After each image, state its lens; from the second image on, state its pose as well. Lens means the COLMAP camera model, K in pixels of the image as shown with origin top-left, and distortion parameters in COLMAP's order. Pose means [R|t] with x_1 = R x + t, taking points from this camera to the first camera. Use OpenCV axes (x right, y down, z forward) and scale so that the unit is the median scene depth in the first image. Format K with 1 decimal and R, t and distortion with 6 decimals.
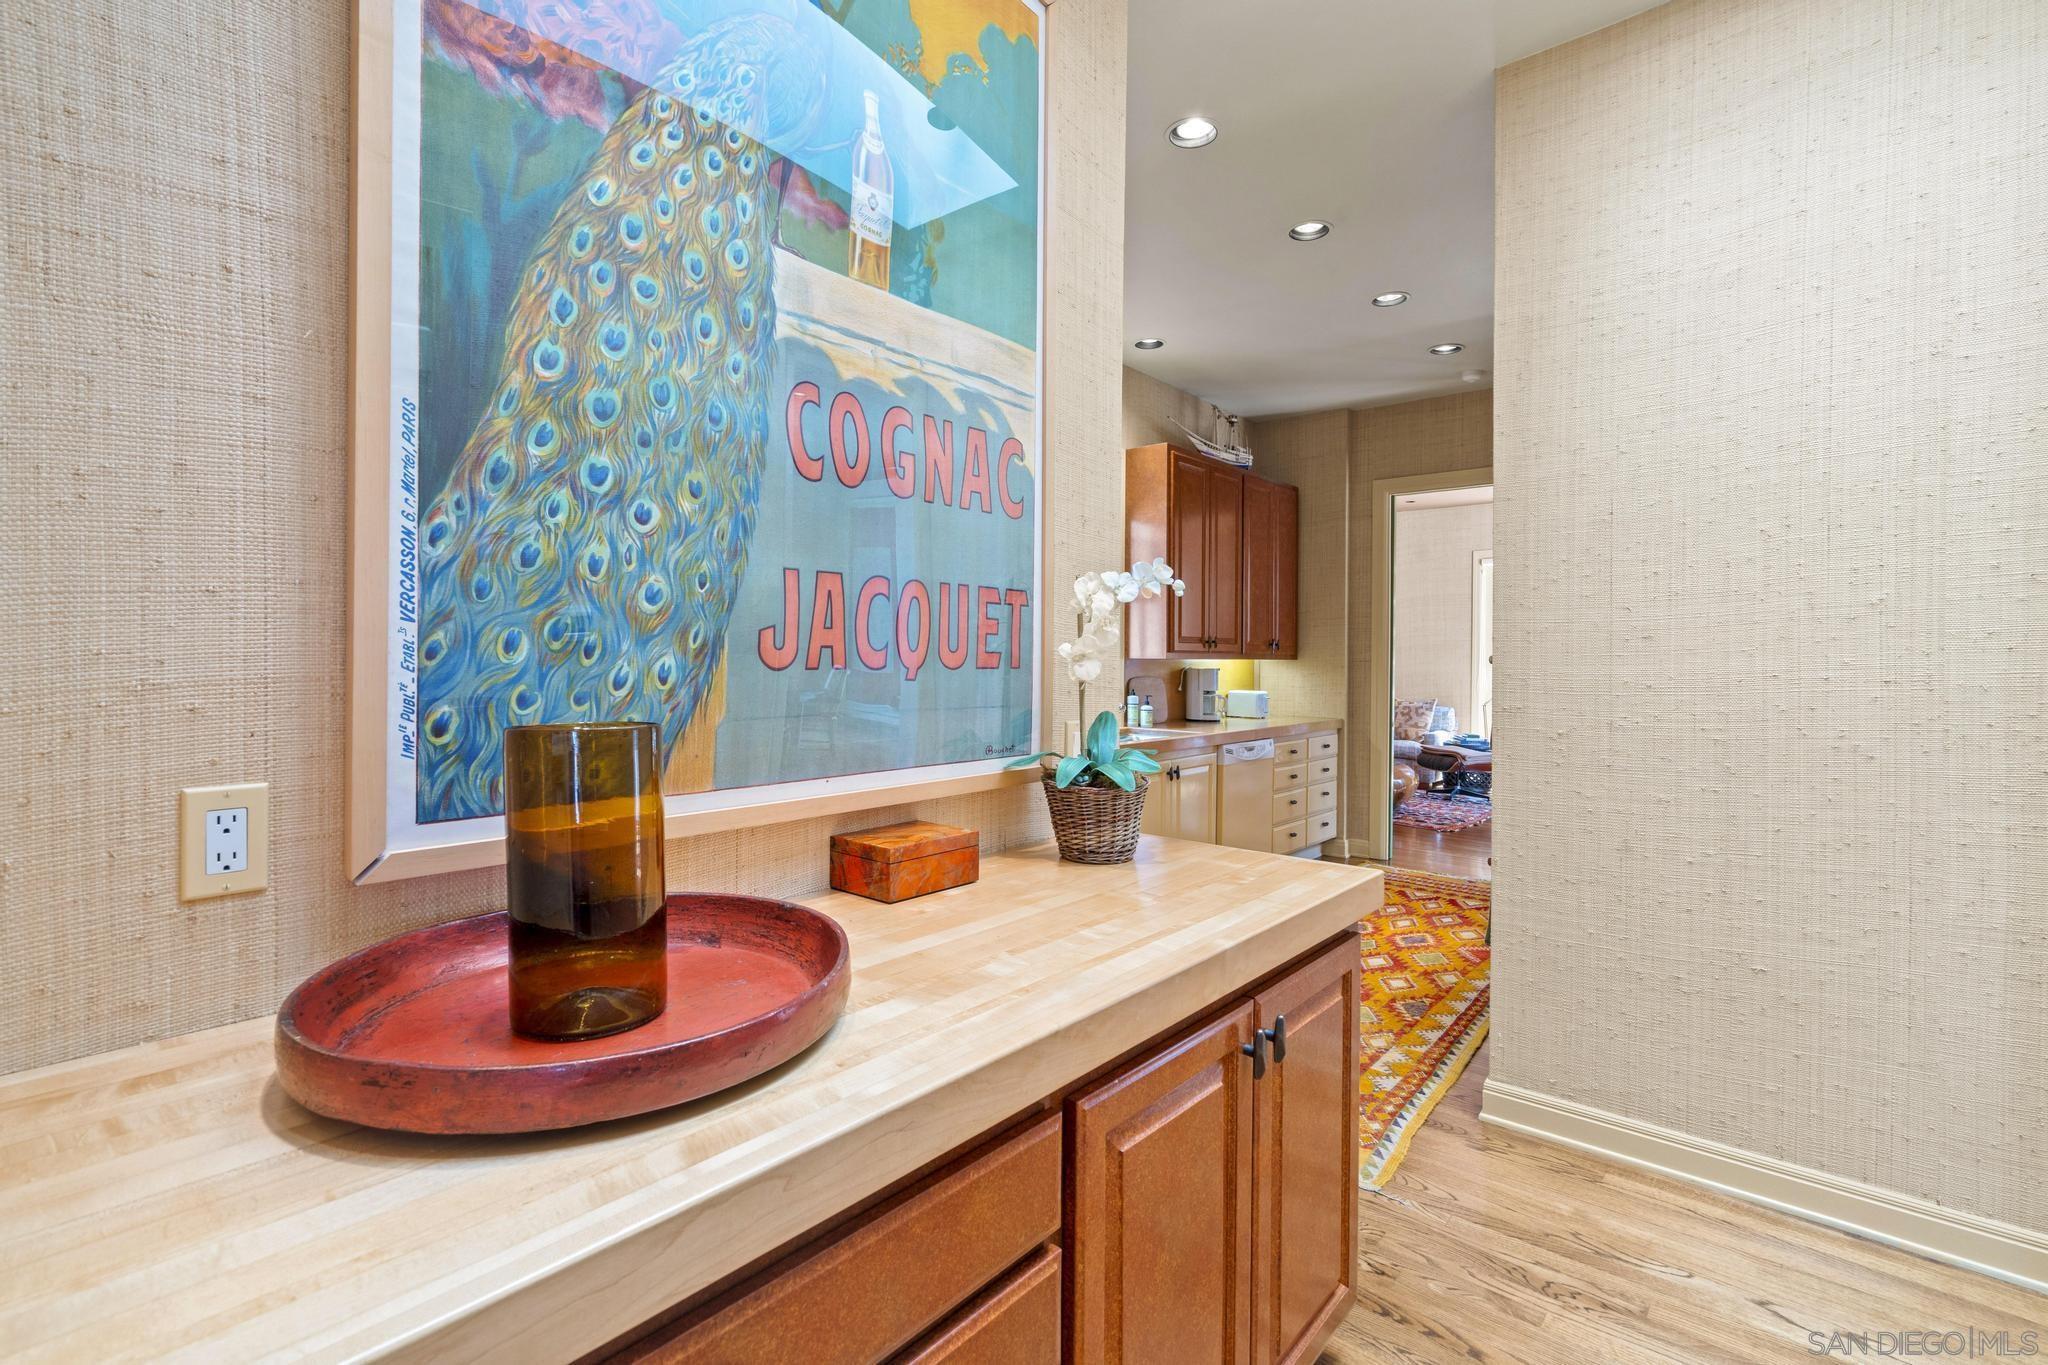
lens RADIAL K [[925.0, 0, 1020.8], [0, 925.0, 668.7], [0, 0, 1]] dist [-0.002659, 0.000100]
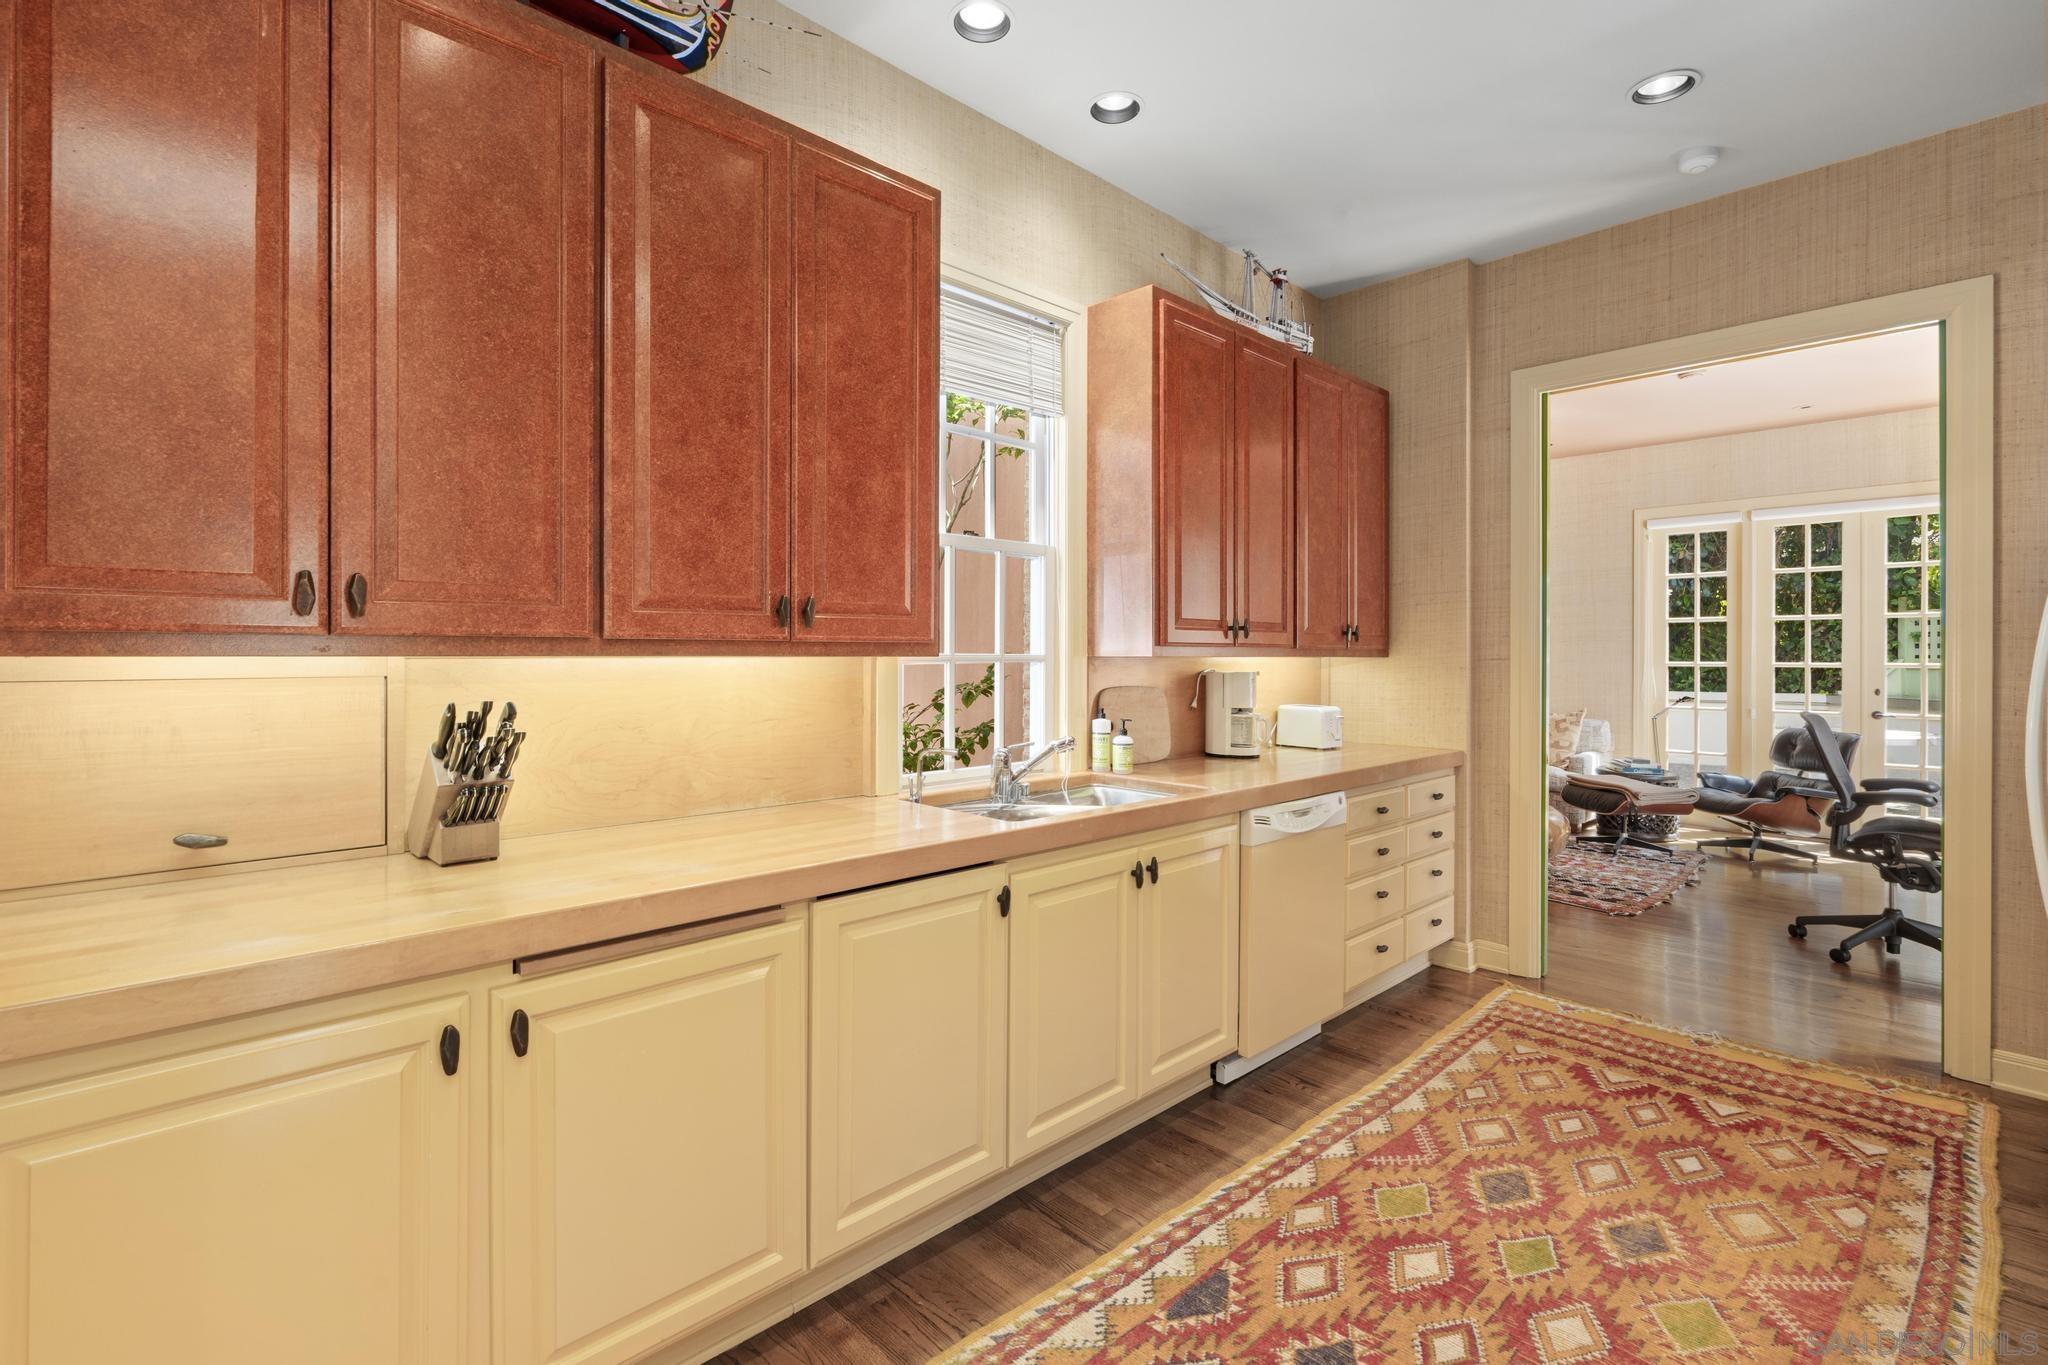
lens RADIAL K [[925.0, 0, 1016.4], [0, 925.0, 657.6], [0, 0, 1]] dist [-0.002659, 0.000100]
pose [[0.995268, -0.002714, -0.097130, 0.122634], [0.001702, 0.999943, -0.010496, -0.003951], [0.097153, 0.010281, 0.995216, 0.395378]]
